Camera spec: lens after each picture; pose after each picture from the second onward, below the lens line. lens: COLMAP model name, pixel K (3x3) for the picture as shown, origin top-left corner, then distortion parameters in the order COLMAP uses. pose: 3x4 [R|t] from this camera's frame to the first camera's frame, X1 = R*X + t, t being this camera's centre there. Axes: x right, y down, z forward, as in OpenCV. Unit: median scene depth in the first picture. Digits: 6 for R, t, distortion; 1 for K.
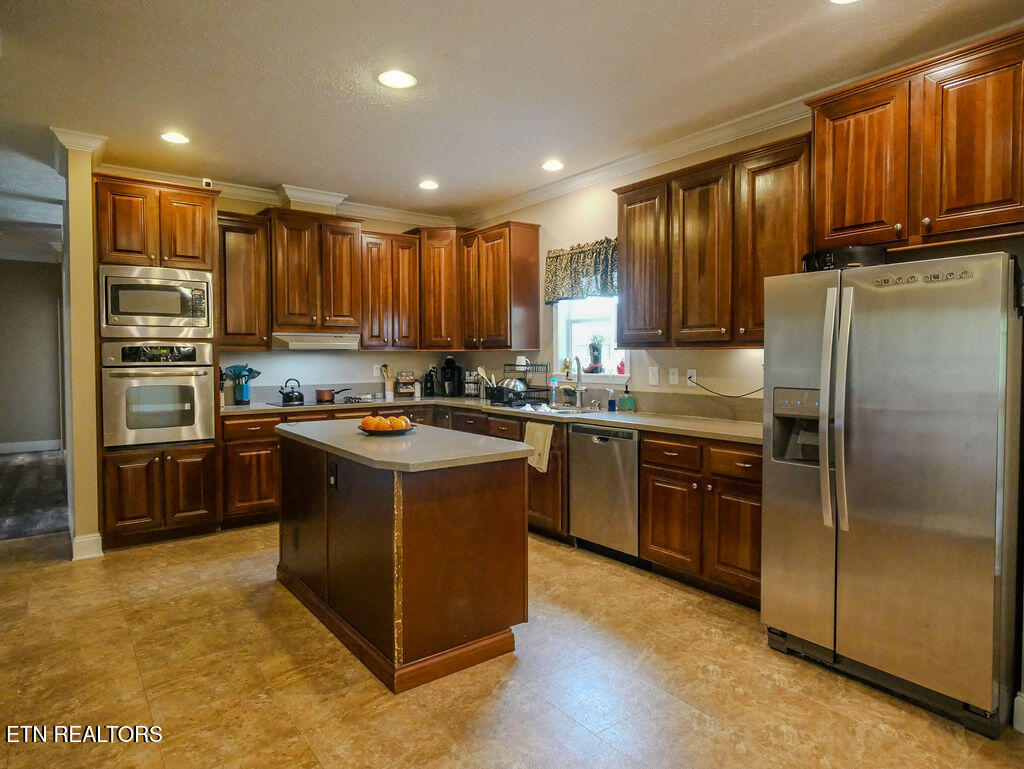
lens RADIAL K [[617.8, 0, 510.3], [0, 617.8, 377.6], [0, 0, 1]] dist [0.004712, 0.001976]
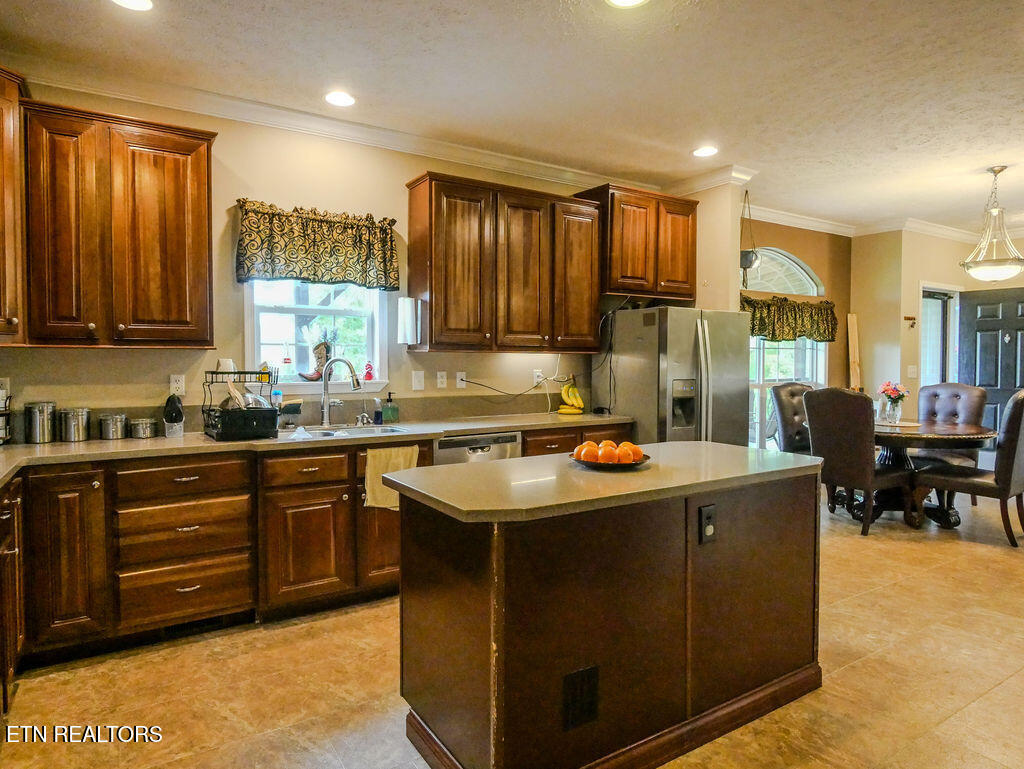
lens RADIAL K [[617.8, 0, 514.2], [0, 617.8, 375.1], [0, 0, 1]] dist [0.004712, 0.001976]
pose [[0.065318, -0.025329, 0.997543, -0.721287], [0.032993, 0.999186, 0.023210, -0.028409], [-0.997319, 0.031396, 0.066100, 0.829744]]
